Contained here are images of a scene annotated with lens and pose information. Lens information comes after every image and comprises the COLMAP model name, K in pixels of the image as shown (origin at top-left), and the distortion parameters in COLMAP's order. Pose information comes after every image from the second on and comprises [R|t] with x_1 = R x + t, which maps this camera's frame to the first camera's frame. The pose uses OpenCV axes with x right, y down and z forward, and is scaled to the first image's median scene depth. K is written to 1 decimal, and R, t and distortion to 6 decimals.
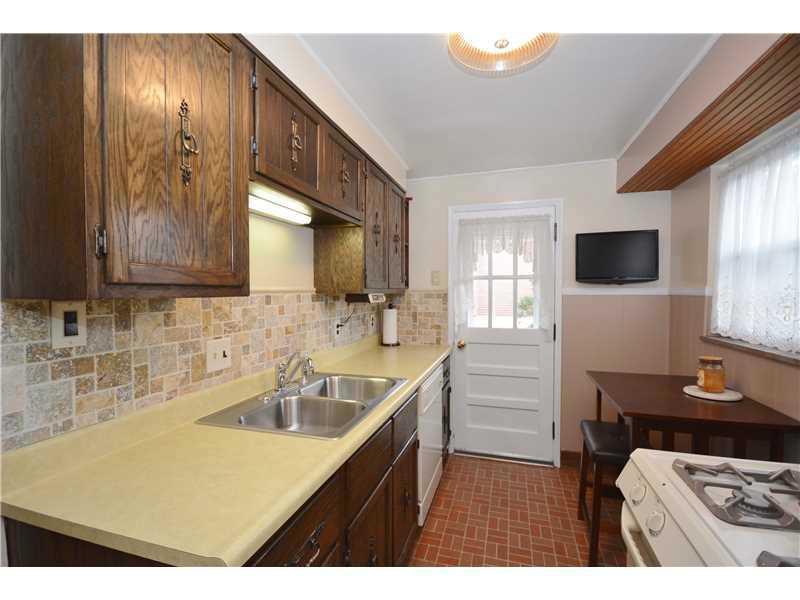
lens RADIAL K [[370.7, 0, 400.0], [0, 370.7, 300.0], [0, 0, 1]] dist [-0.014241, -0.000605]
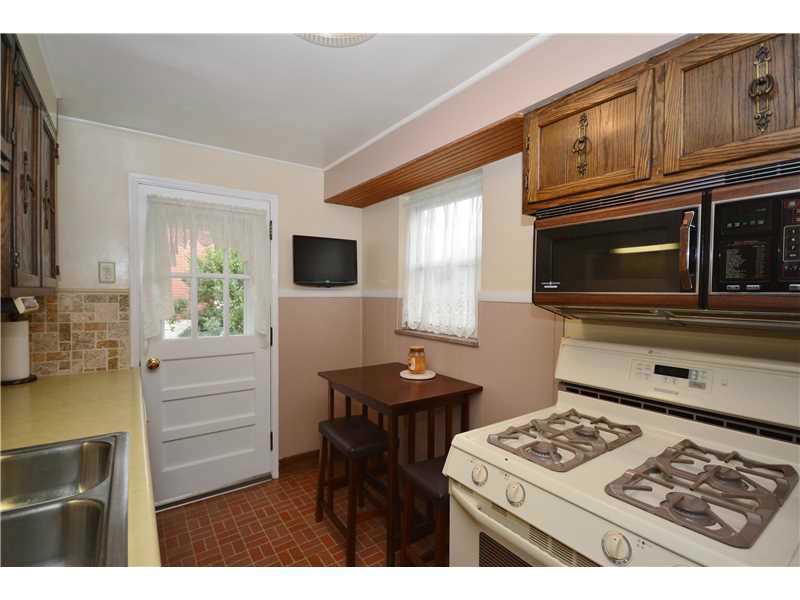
lens RADIAL K [[372.5, 0, 400.0], [0, 372.5, 300.0], [0, 0, 1]] dist [-0.000203, 0.000300]
pose [[0.604664, -0.009861, 0.796420, -0.145719], [0.009146, 0.999943, 0.005437, -0.008743], [-0.796428, 0.003996, 0.604720, 0.172976]]
